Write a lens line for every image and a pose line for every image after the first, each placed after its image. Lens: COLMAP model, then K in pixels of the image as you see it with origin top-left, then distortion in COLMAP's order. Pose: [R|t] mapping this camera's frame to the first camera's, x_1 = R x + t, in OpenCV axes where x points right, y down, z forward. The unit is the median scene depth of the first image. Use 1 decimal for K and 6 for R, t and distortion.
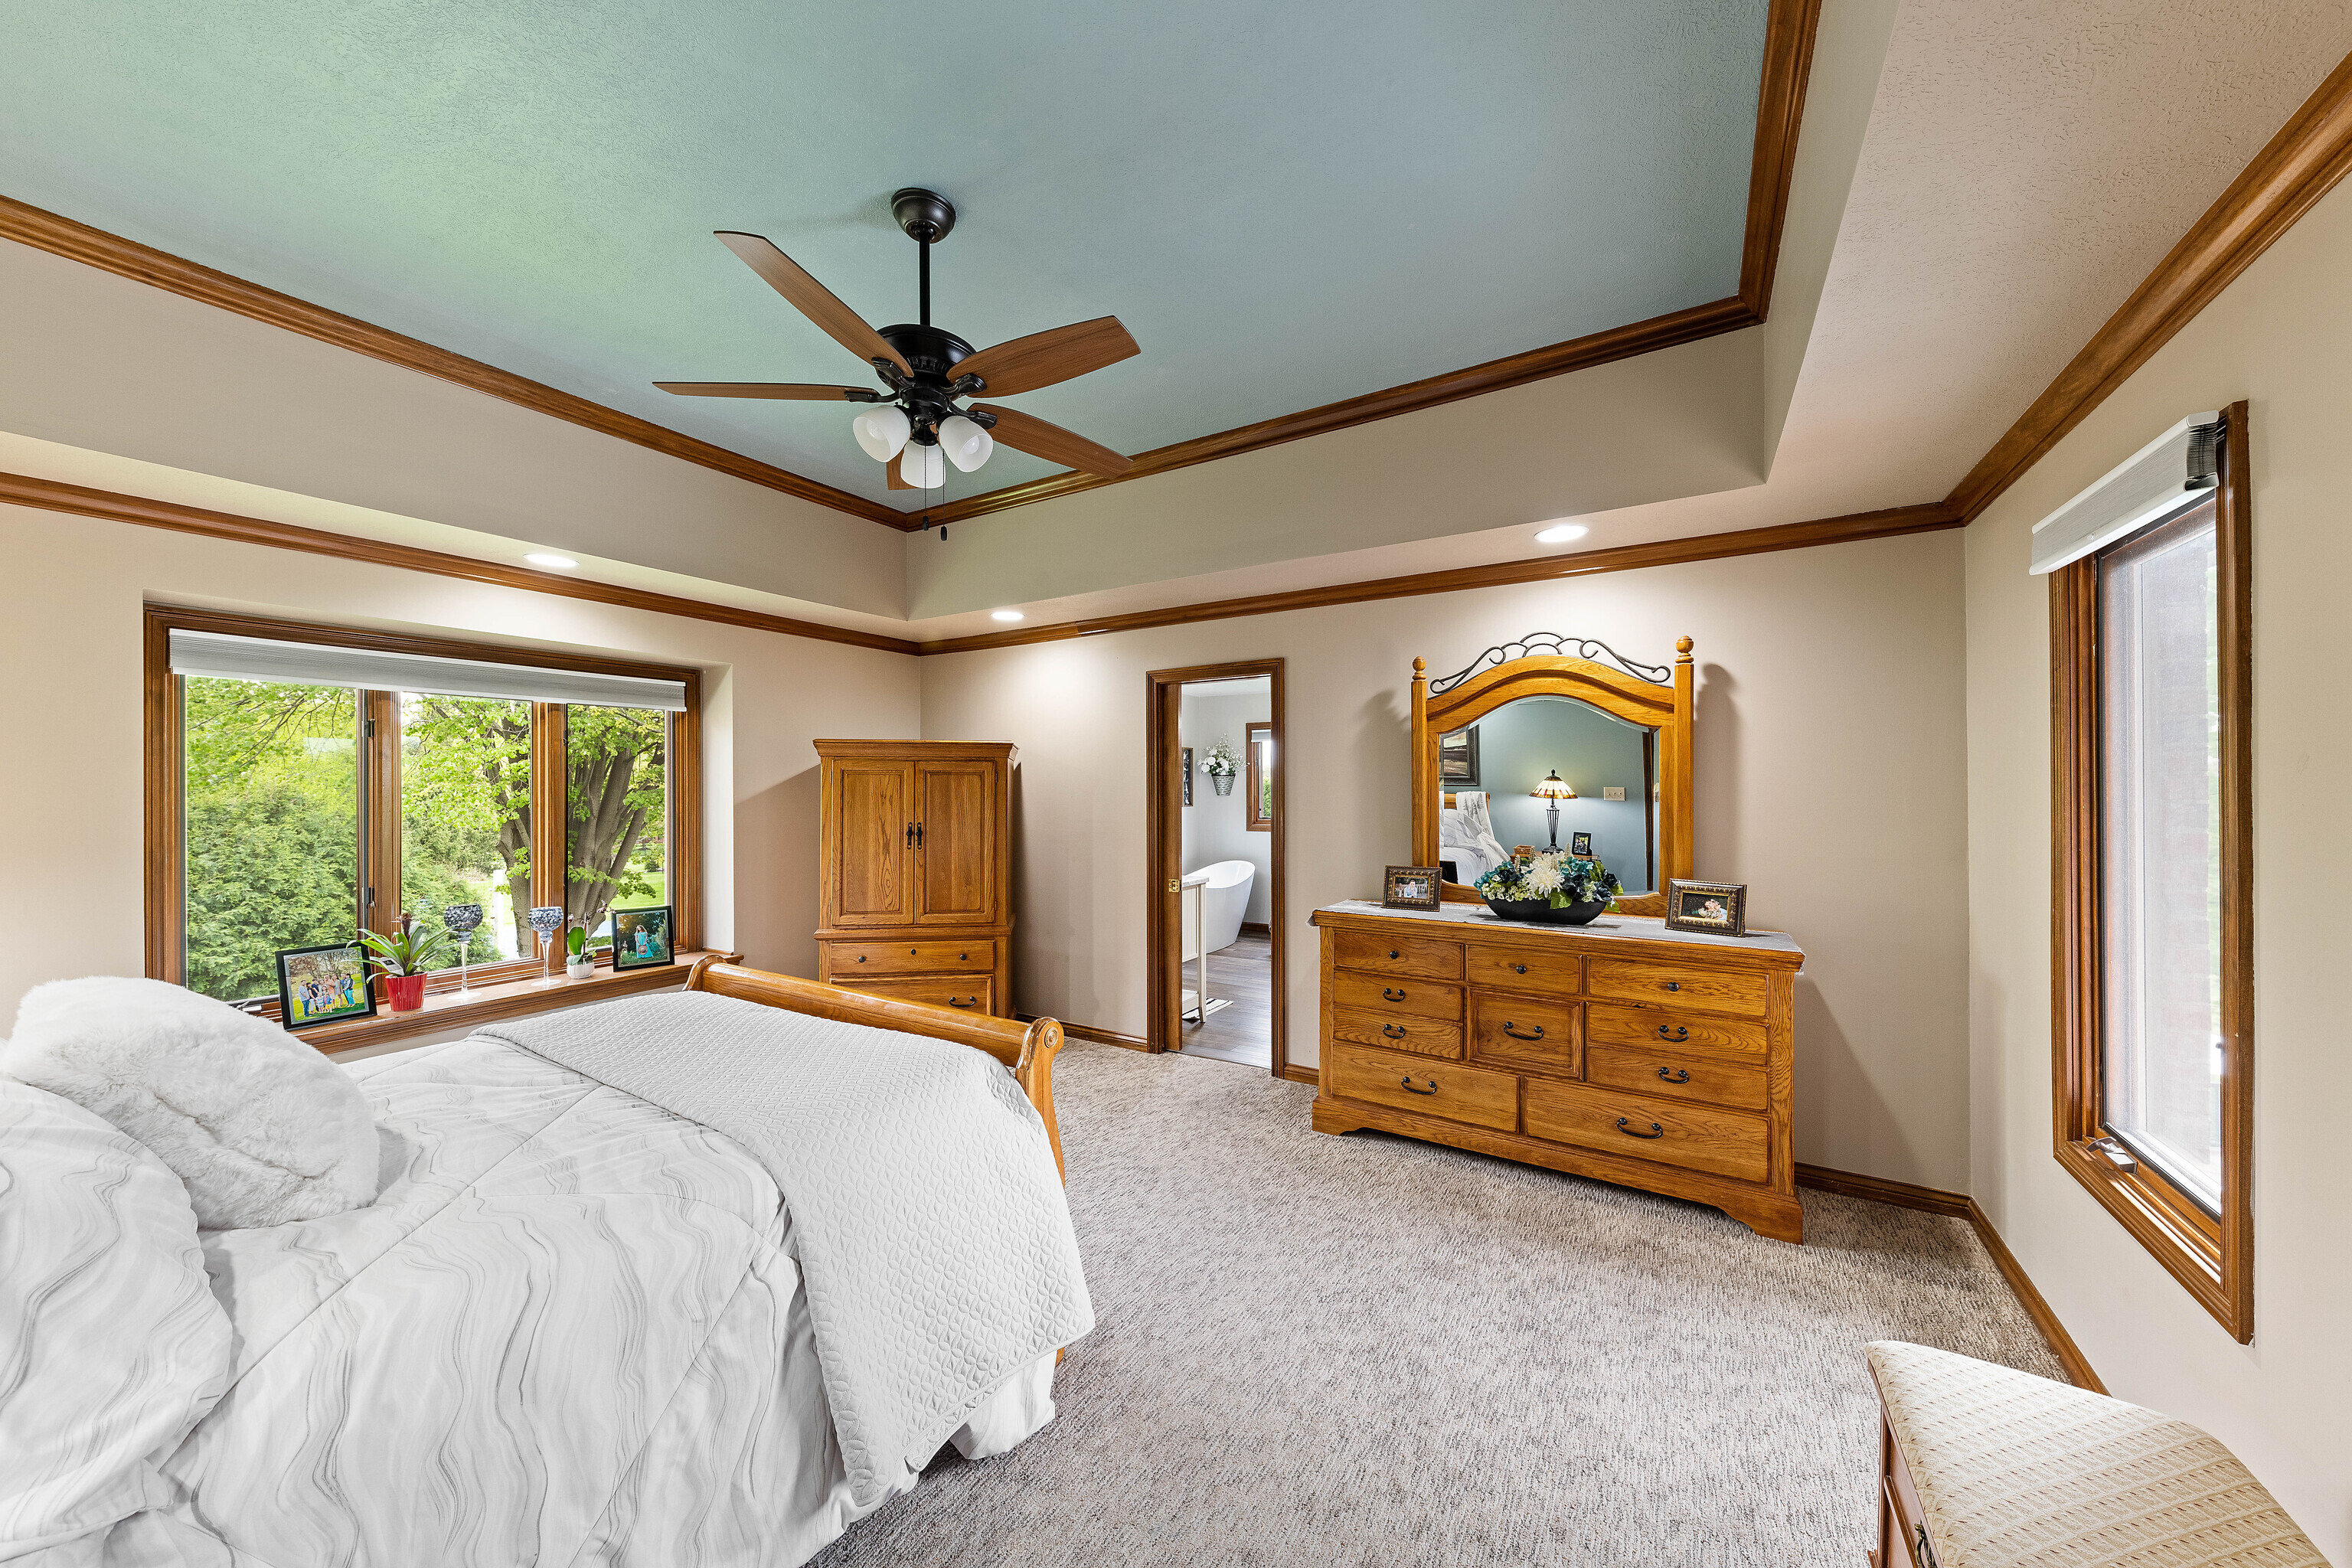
lens RADIAL K [[815.3, 0, 1189.1], [0, 815.3, 779.0], [0, 0, 1]] dist [0.000716, 0.000062]
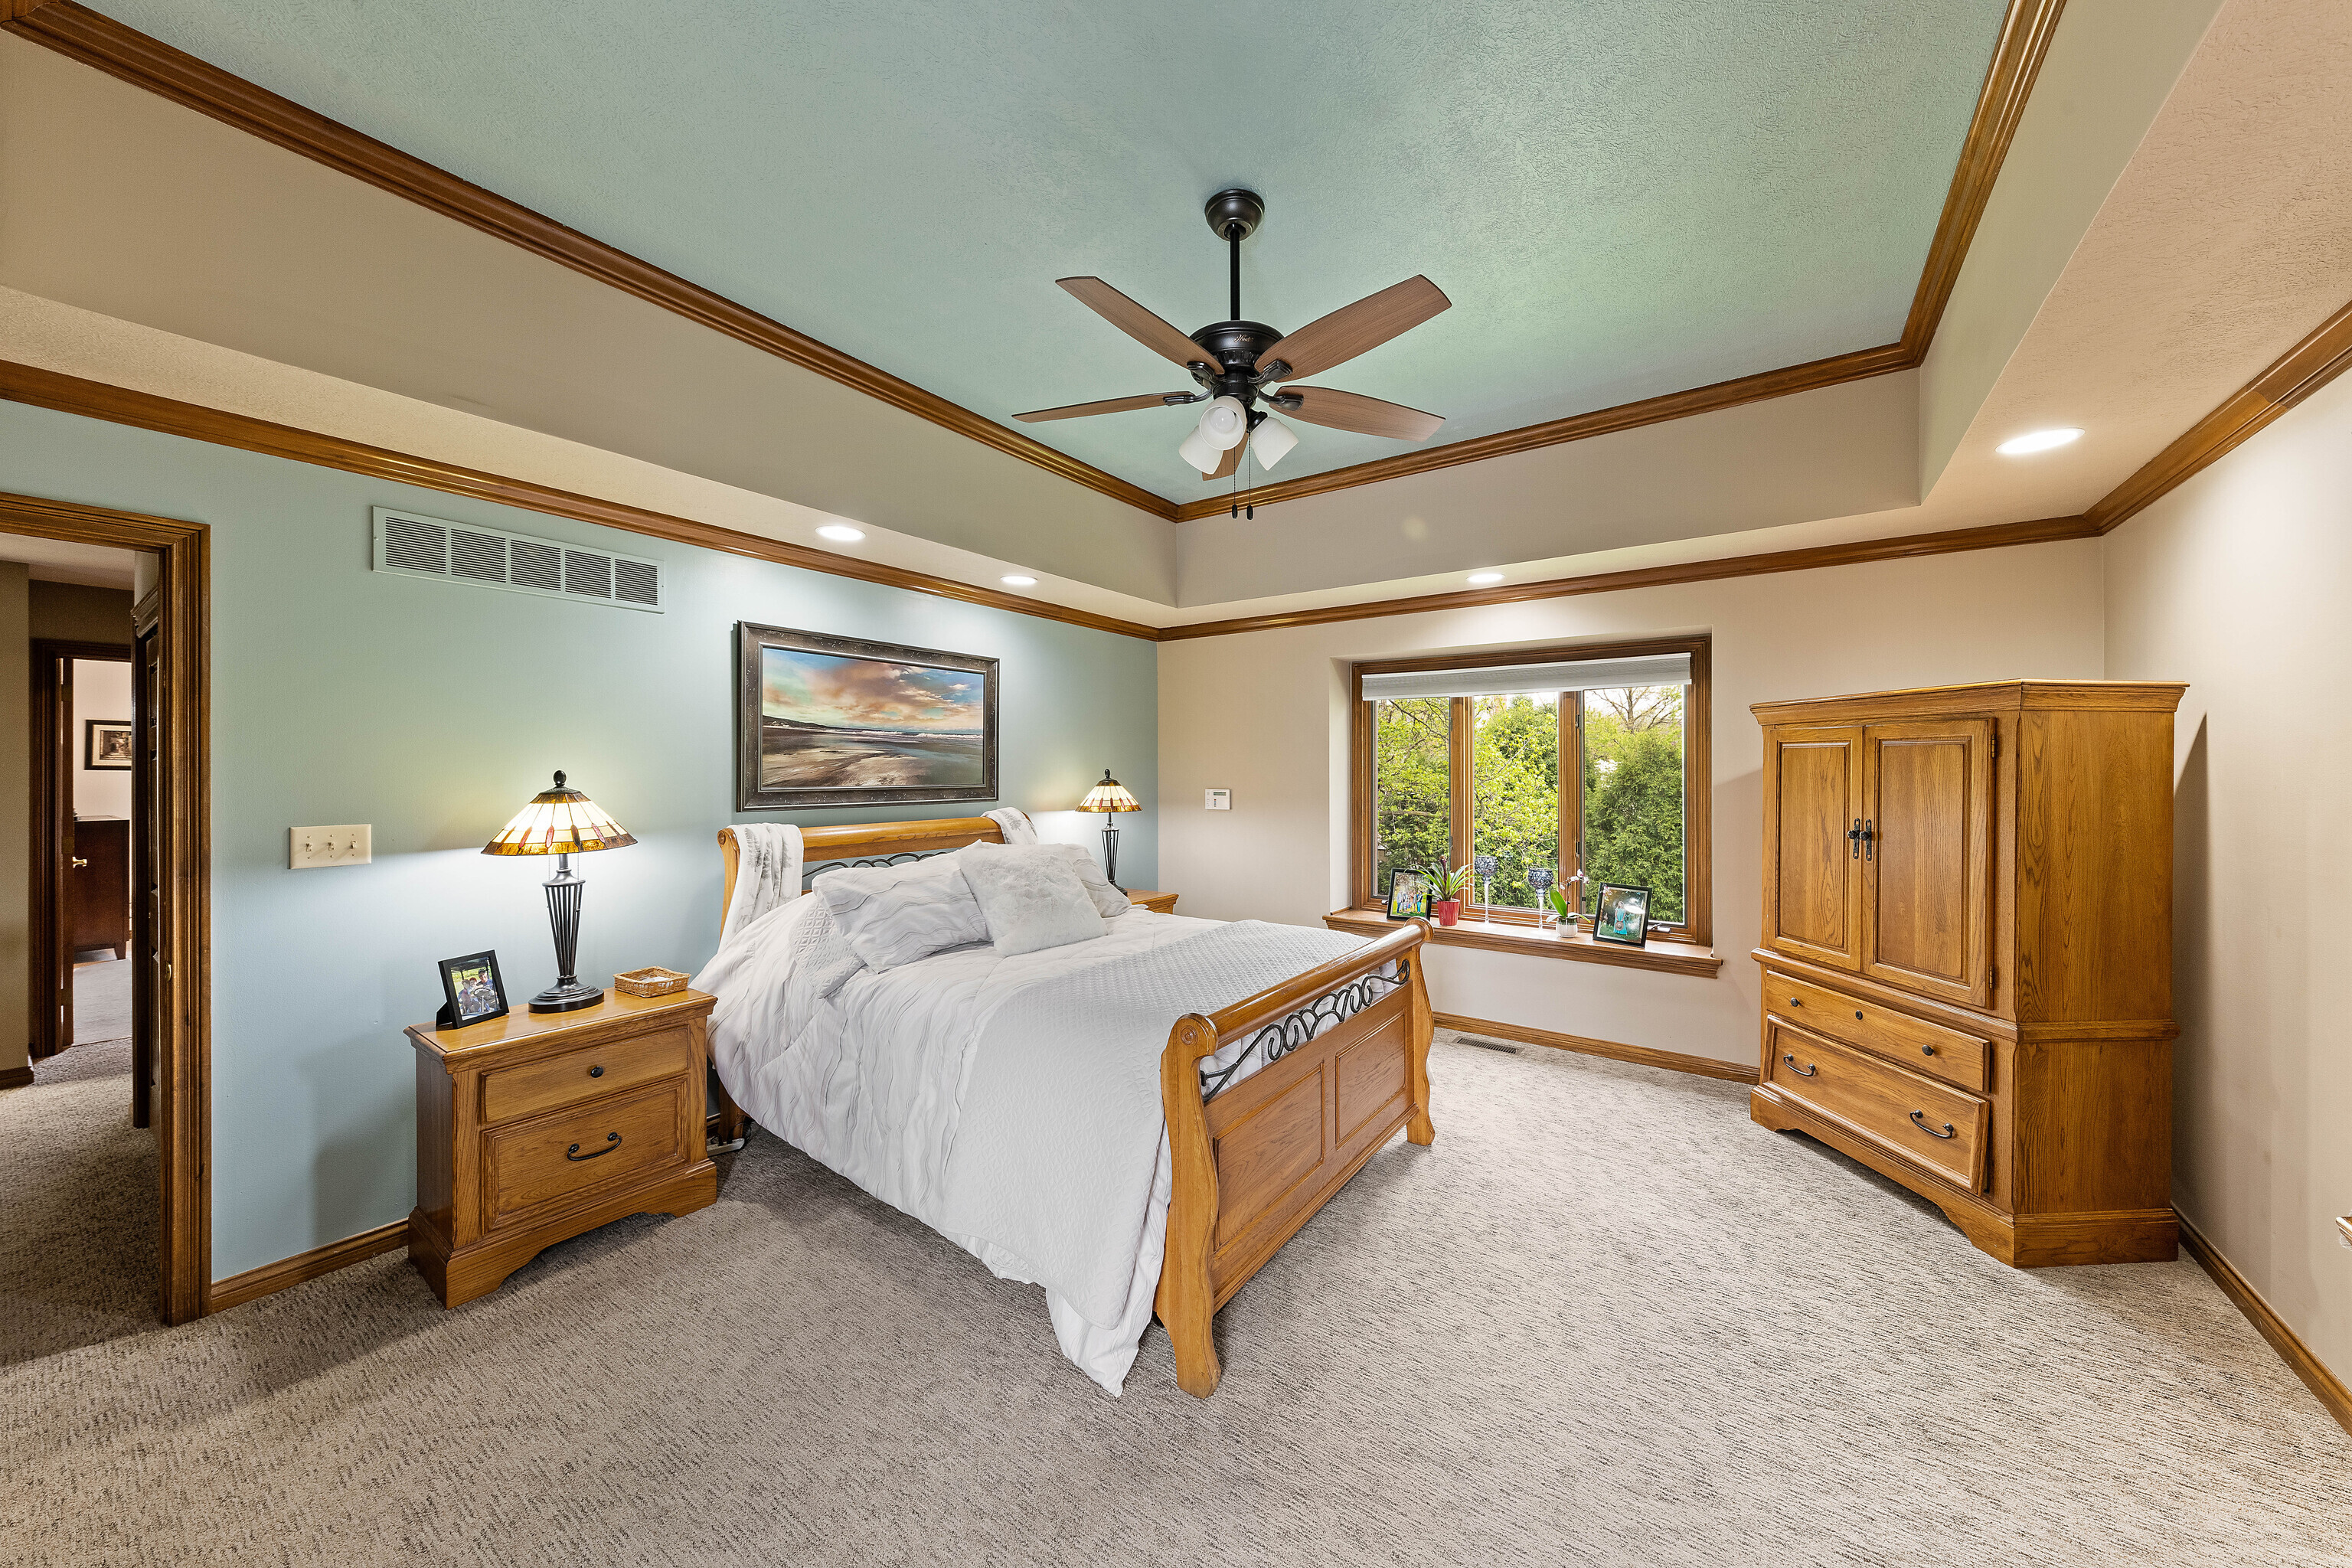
lens RADIAL K [[815.3, 0, 1189.1], [0, 815.3, 779.0], [0, 0, 1]] dist [0.000716, 0.000062]
pose [[-0.060065, 0.014158, -0.998094, 0.353372], [0.006854, 0.999882, 0.013771, 0.008279], [0.998171, -0.006014, -0.060155, 0.502692]]
